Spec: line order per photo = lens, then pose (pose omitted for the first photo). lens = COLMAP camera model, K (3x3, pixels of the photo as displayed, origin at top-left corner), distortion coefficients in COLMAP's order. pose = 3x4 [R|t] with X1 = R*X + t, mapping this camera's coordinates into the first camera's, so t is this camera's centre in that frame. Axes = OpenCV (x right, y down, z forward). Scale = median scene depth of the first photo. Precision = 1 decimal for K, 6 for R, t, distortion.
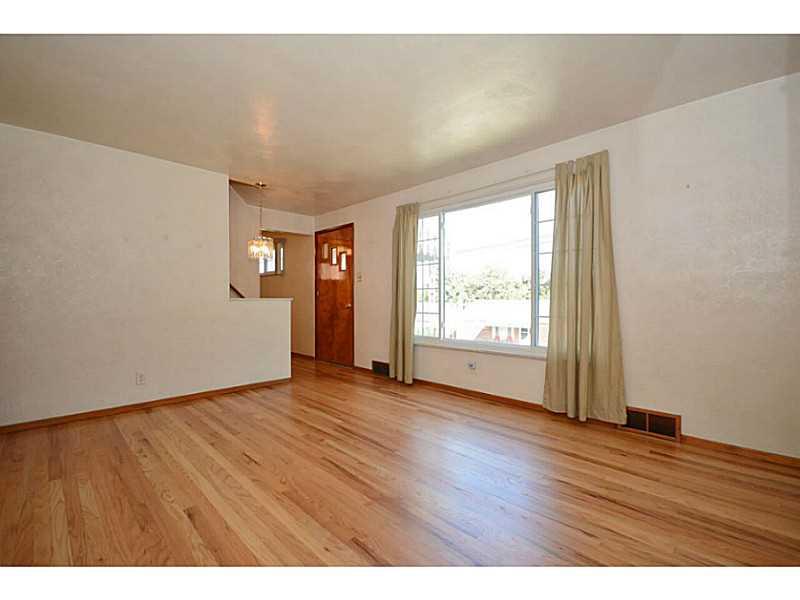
lens RADIAL K [[368.0, 0, 416.0], [0, 368.0, 302.7], [0, 0, 1]] dist [-0.000509, 0.000100]
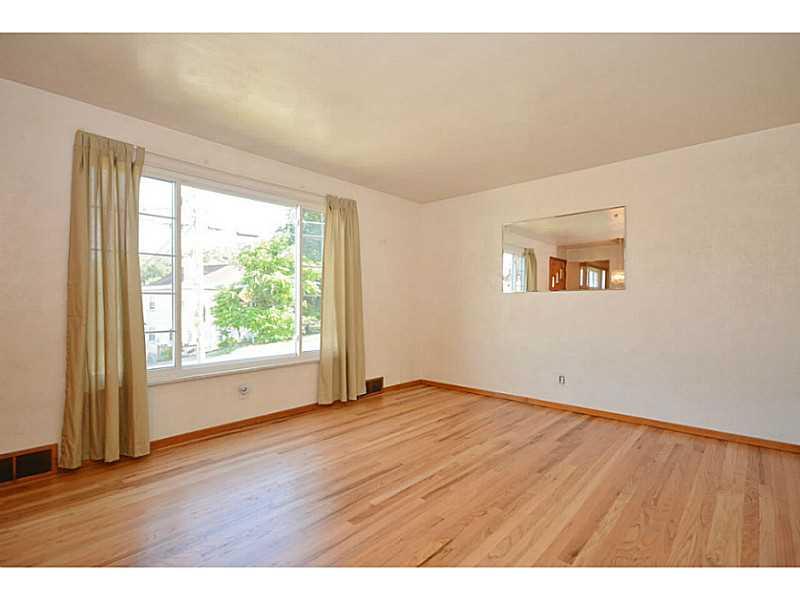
lens RADIAL K [[368.0, 0, 416.0], [0, 368.0, 302.7], [0, 0, 1]] dist [-0.000509, 0.000100]
pose [[-0.031753, 0.008006, 0.999464, -0.724792], [0.019669, 0.999779, -0.007384, -0.010052], [-0.999302, 0.019424, -0.031903, 0.681606]]
